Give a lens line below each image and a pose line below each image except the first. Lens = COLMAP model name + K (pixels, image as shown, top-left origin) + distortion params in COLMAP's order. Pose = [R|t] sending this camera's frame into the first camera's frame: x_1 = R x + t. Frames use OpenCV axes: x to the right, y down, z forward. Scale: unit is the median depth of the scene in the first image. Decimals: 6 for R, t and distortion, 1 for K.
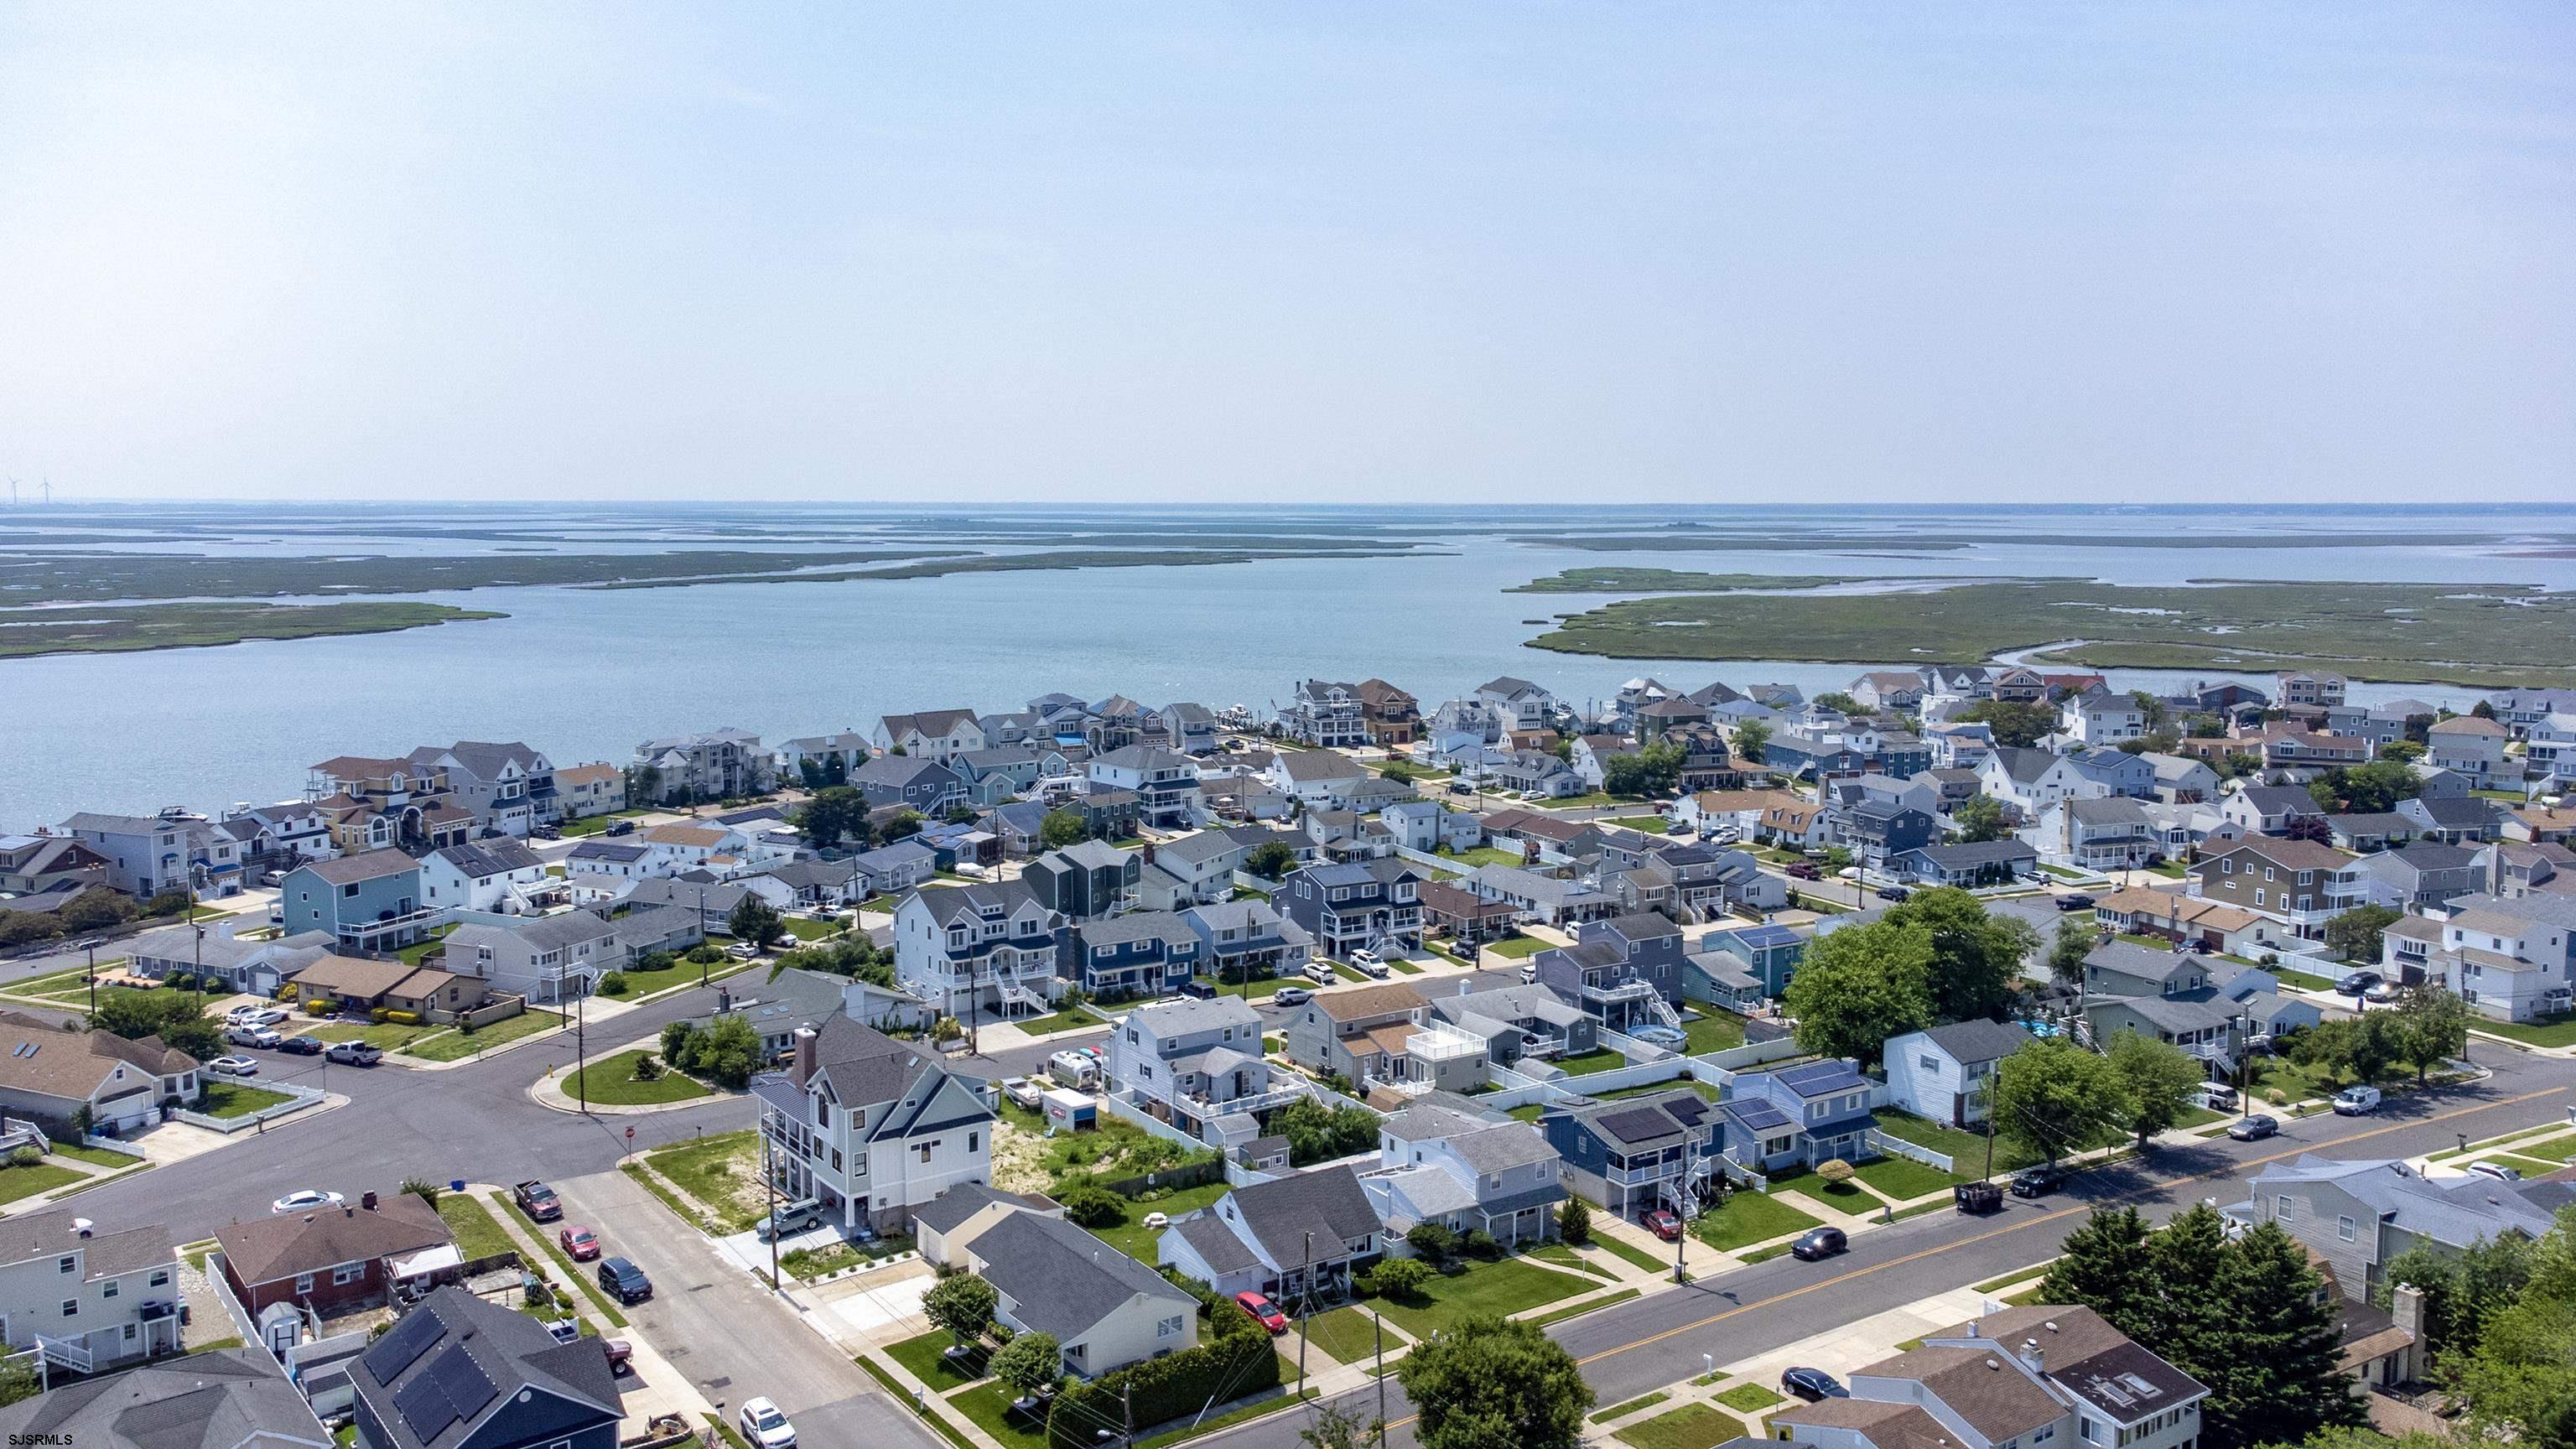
lens RADIAL K [[1942.7, 0, 1283.9], [0, 1942.7, 720.1], [0, 0, 1]] dist [0.031633, 0.033090]
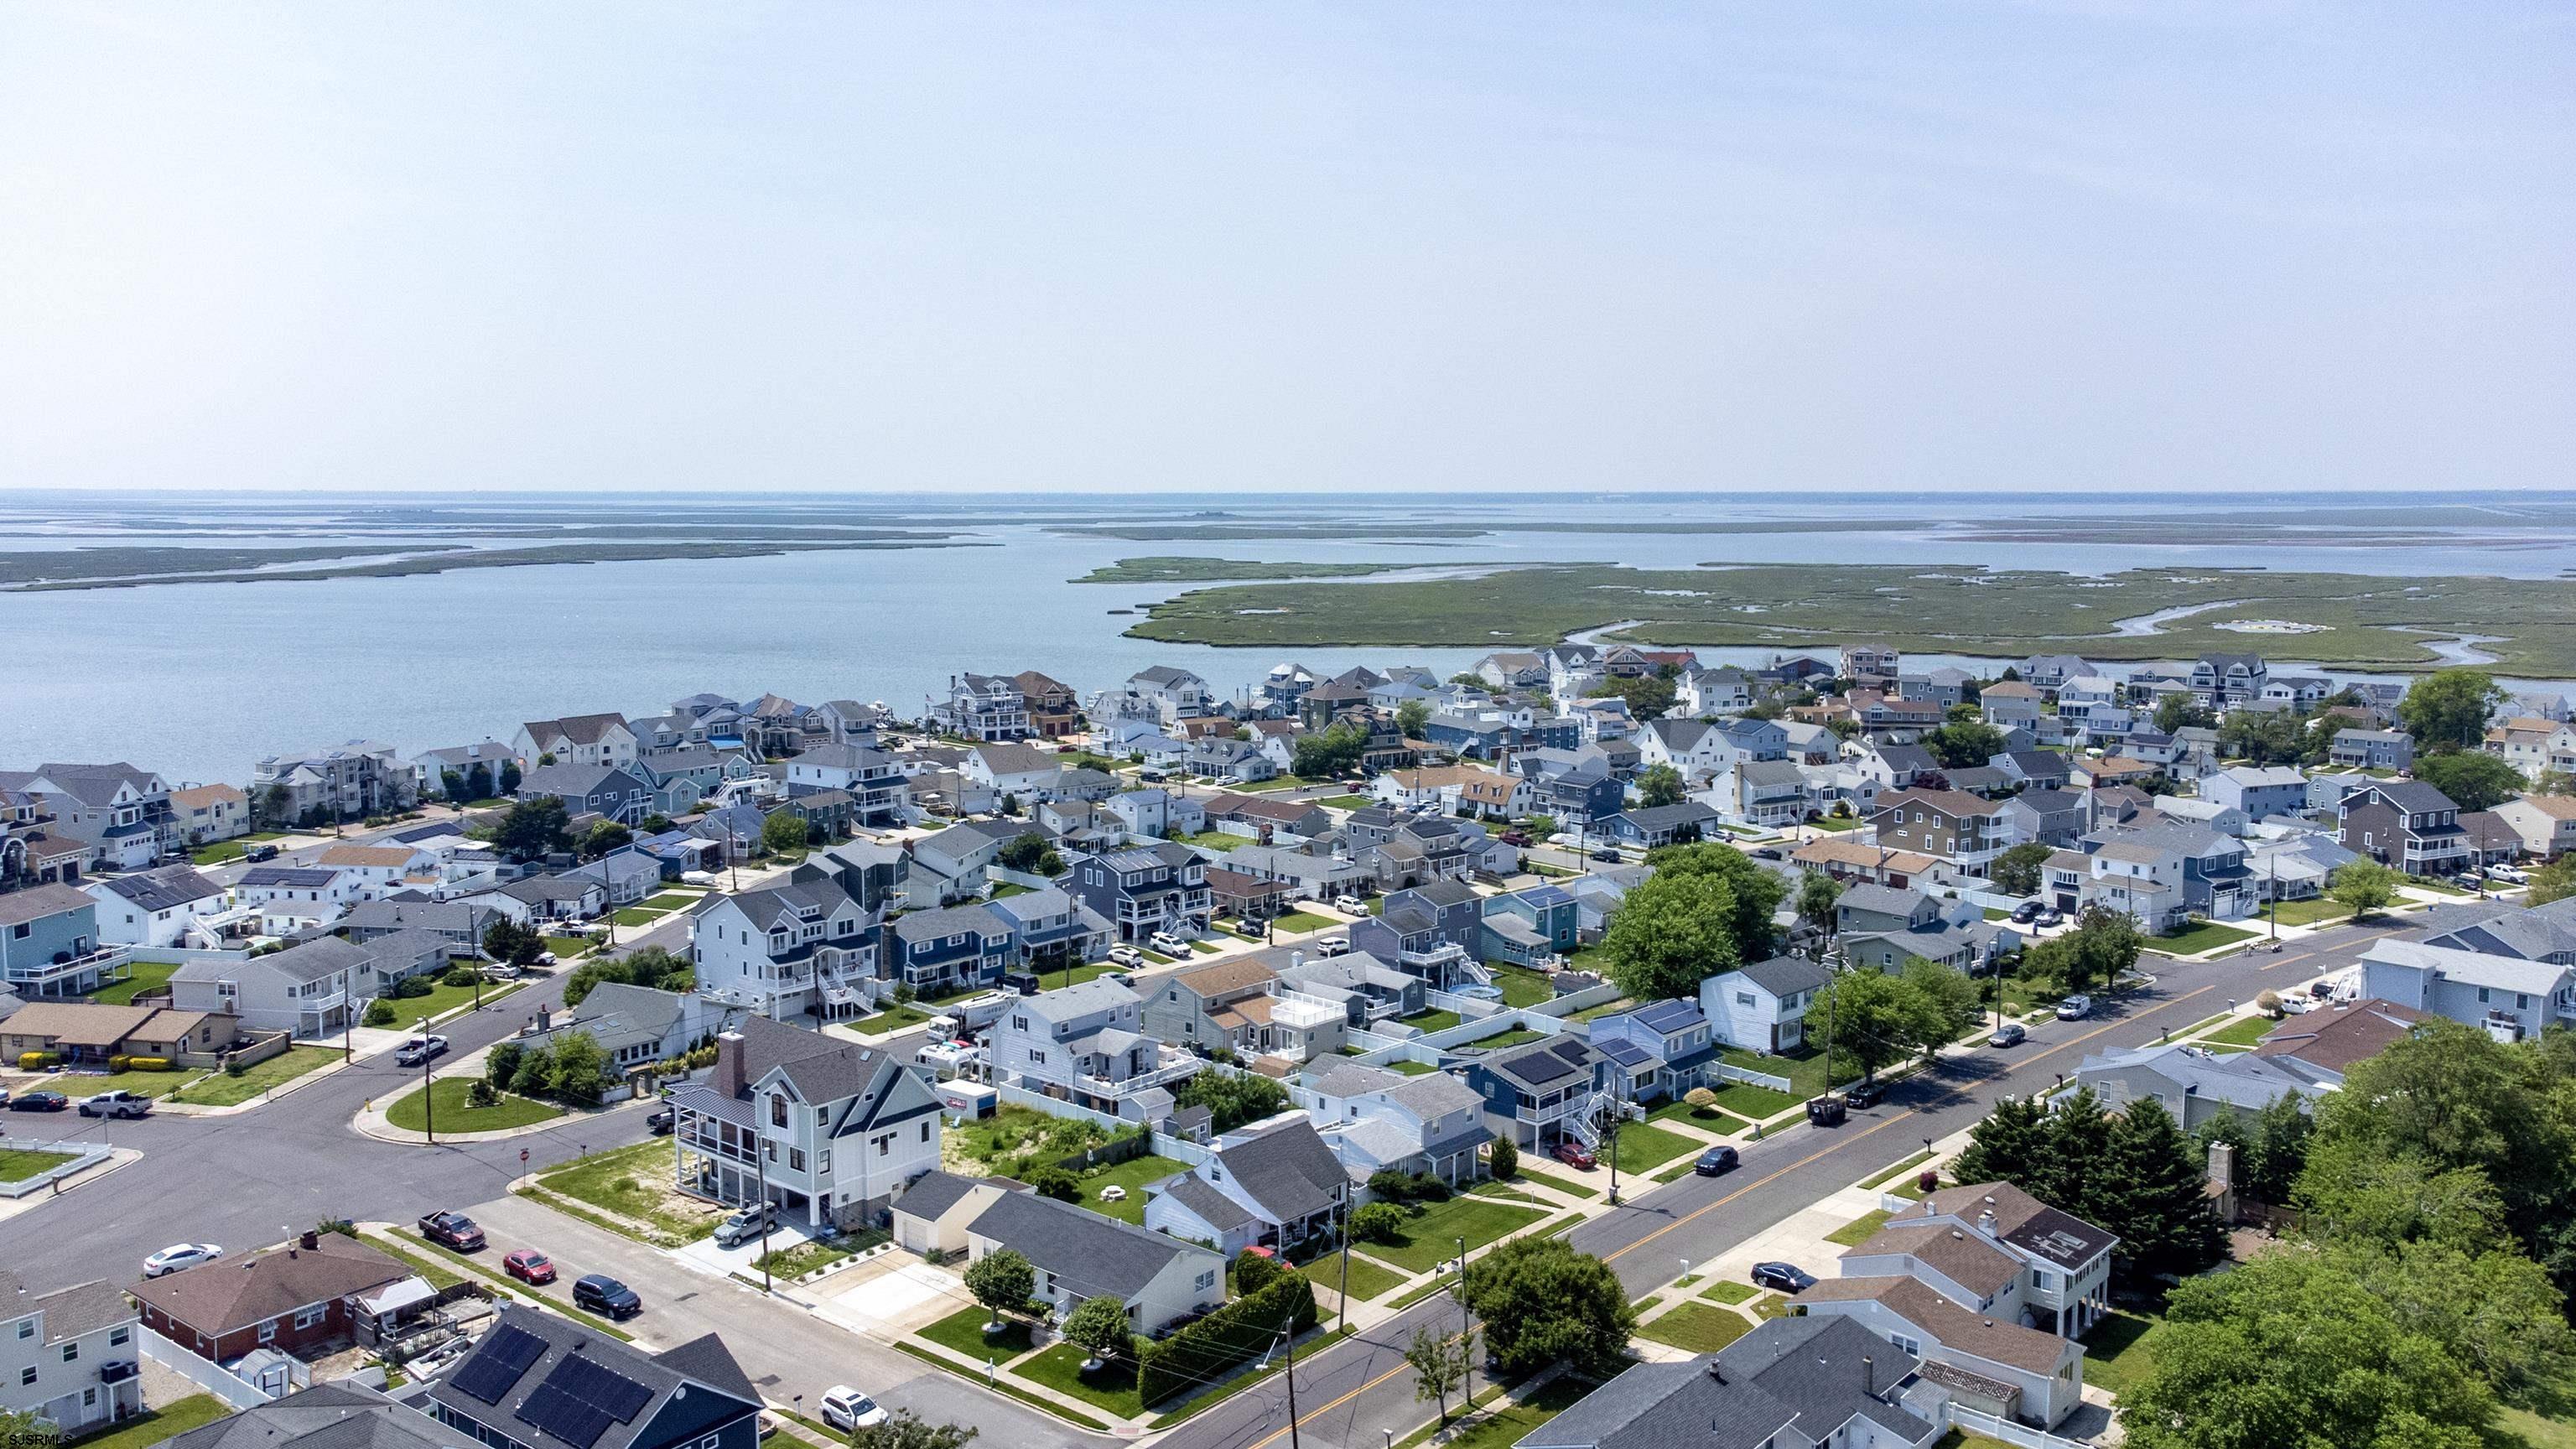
lens RADIAL K [[1999.2, 0, 1282.3], [0, 1999.2, 714.1], [0, 0, 1]] dist [0.040706, 0.007262]
pose [[0.970424, -0.029256, 0.239626, -0.158803], [0.029400, 0.999563, 0.002974, 0.003196], [-0.239609, 0.004159, 0.970861, -0.032110]]
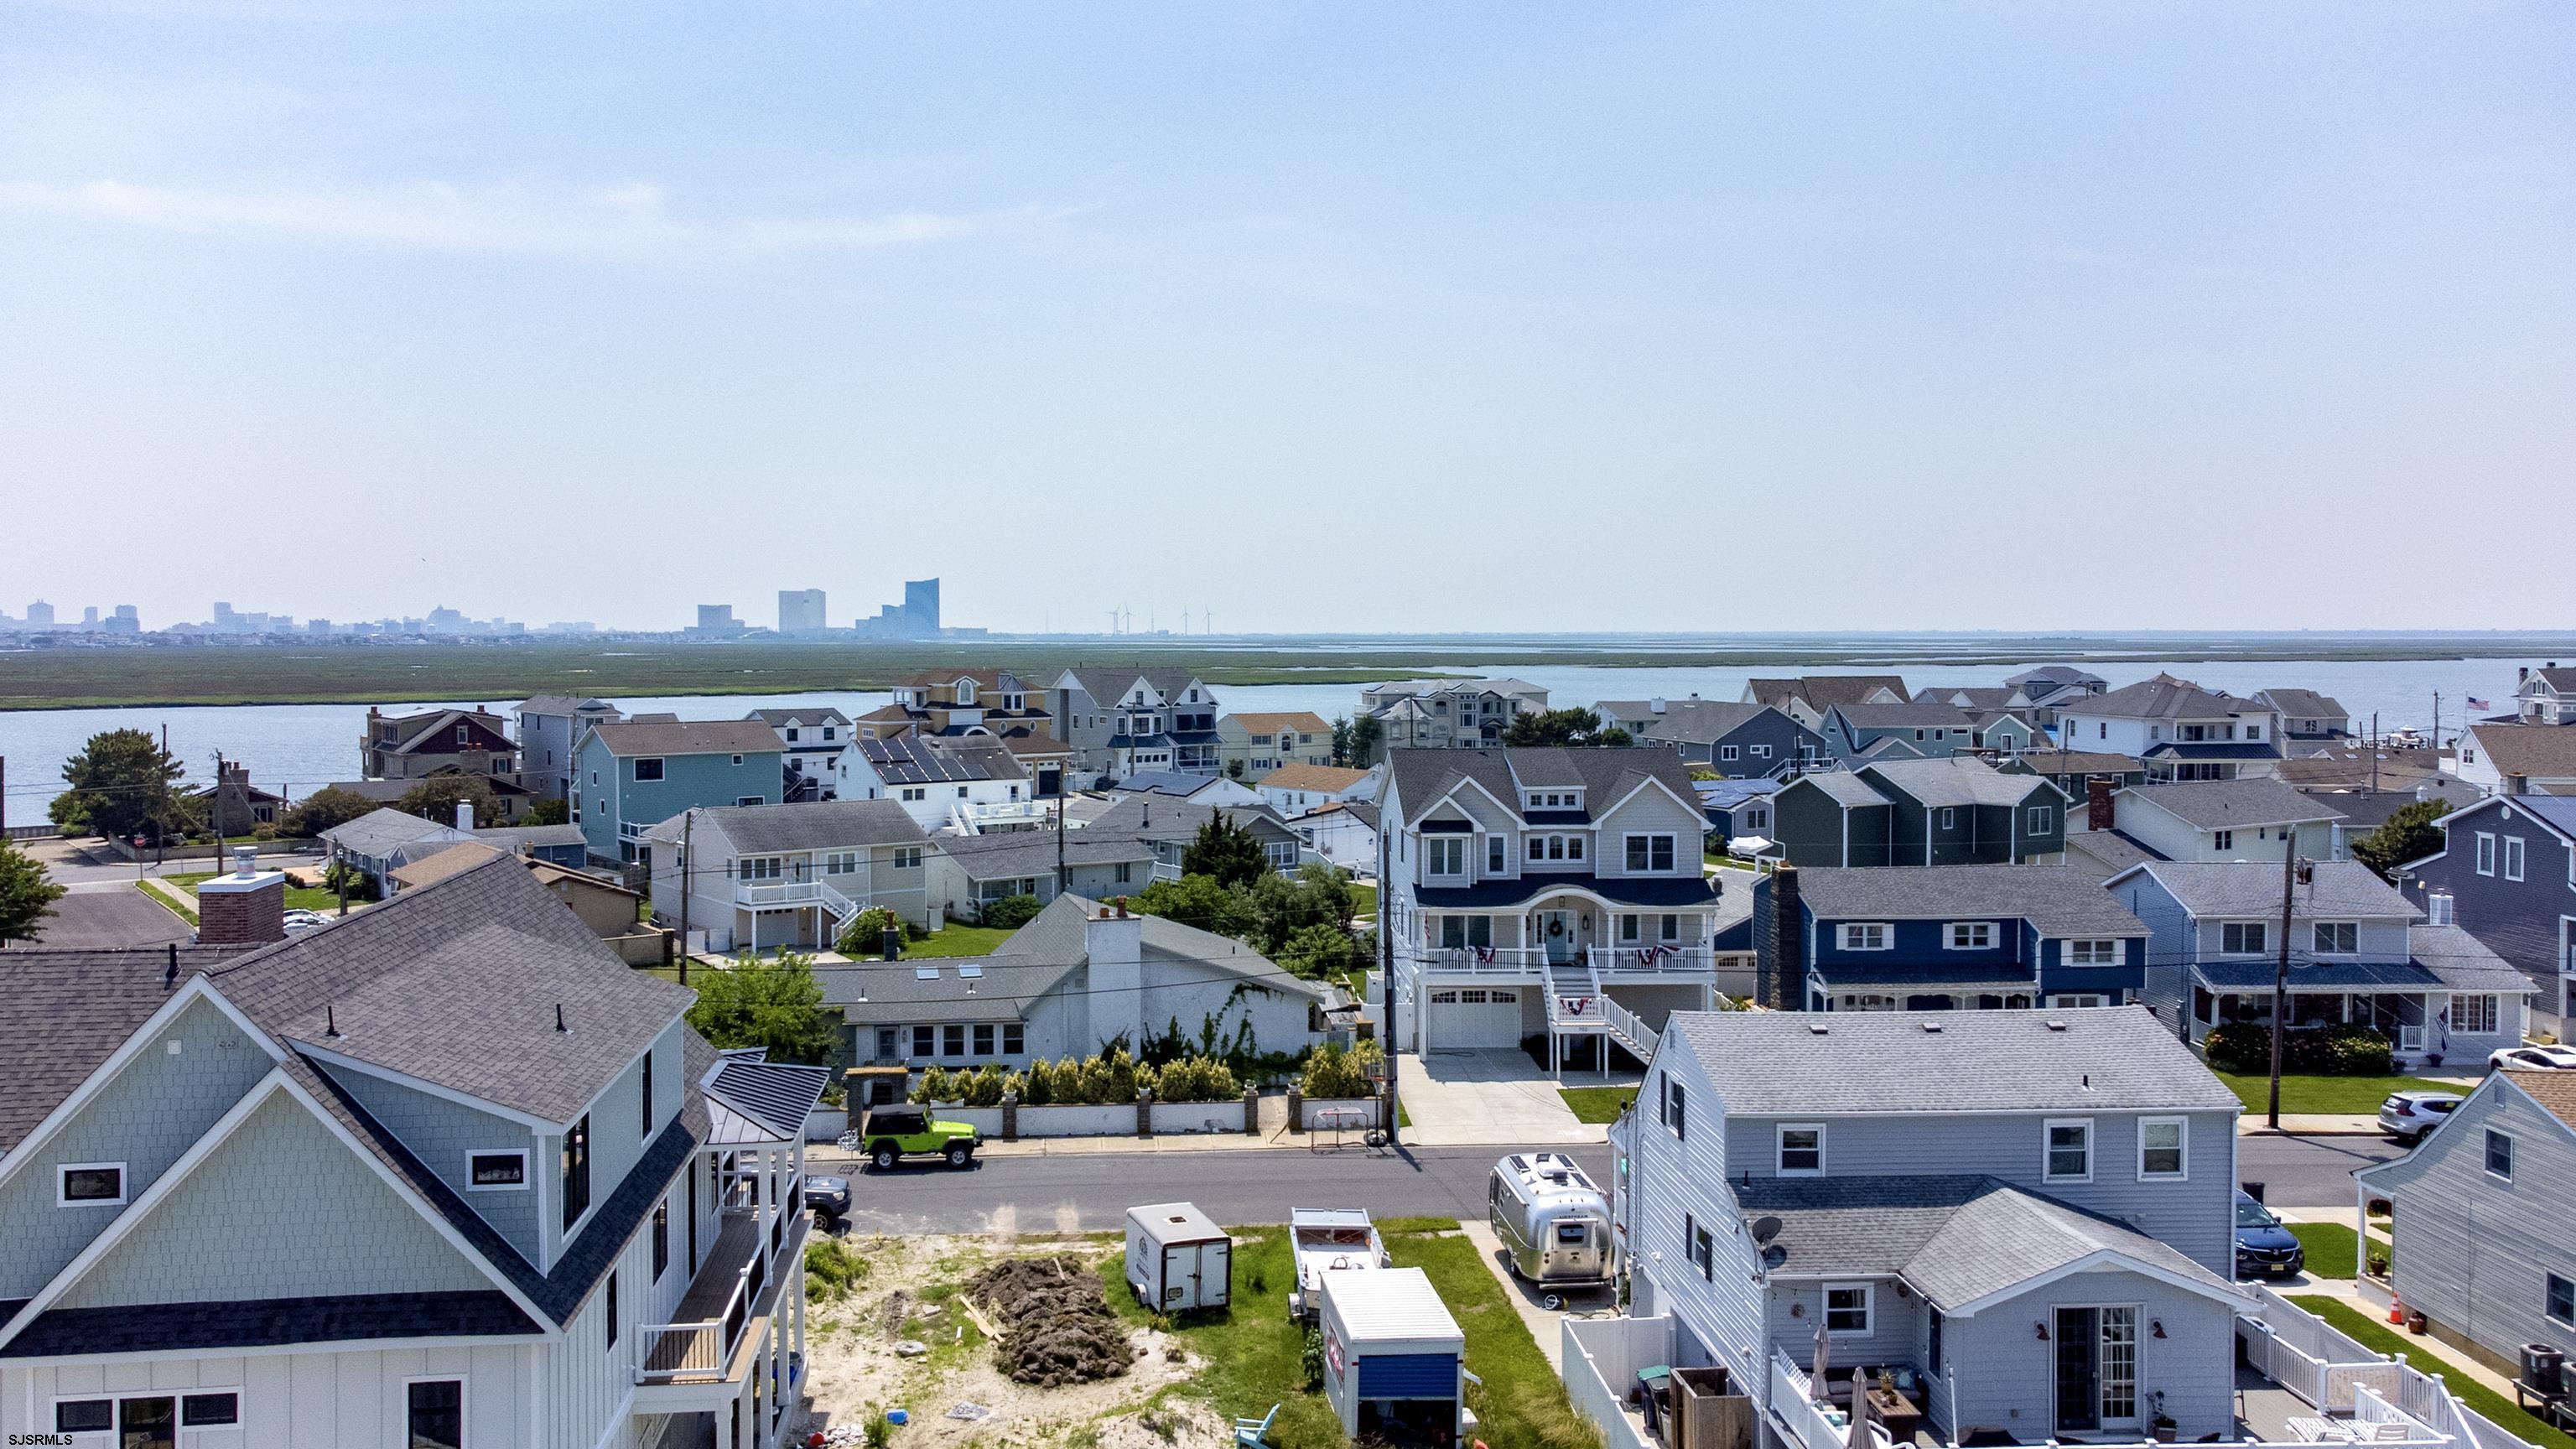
lens RADIAL K [[2088.6, 0, 1279.1], [0, 2088.6, 715.6], [0, 0, 1]] dist [0.047802, 0.001266]
pose [[0.863003, 0.018000, -0.504877, 0.014515], [-0.054640, 0.996828, -0.057858, 0.108887], [0.502235, 0.077518, 0.861250, 0.610820]]
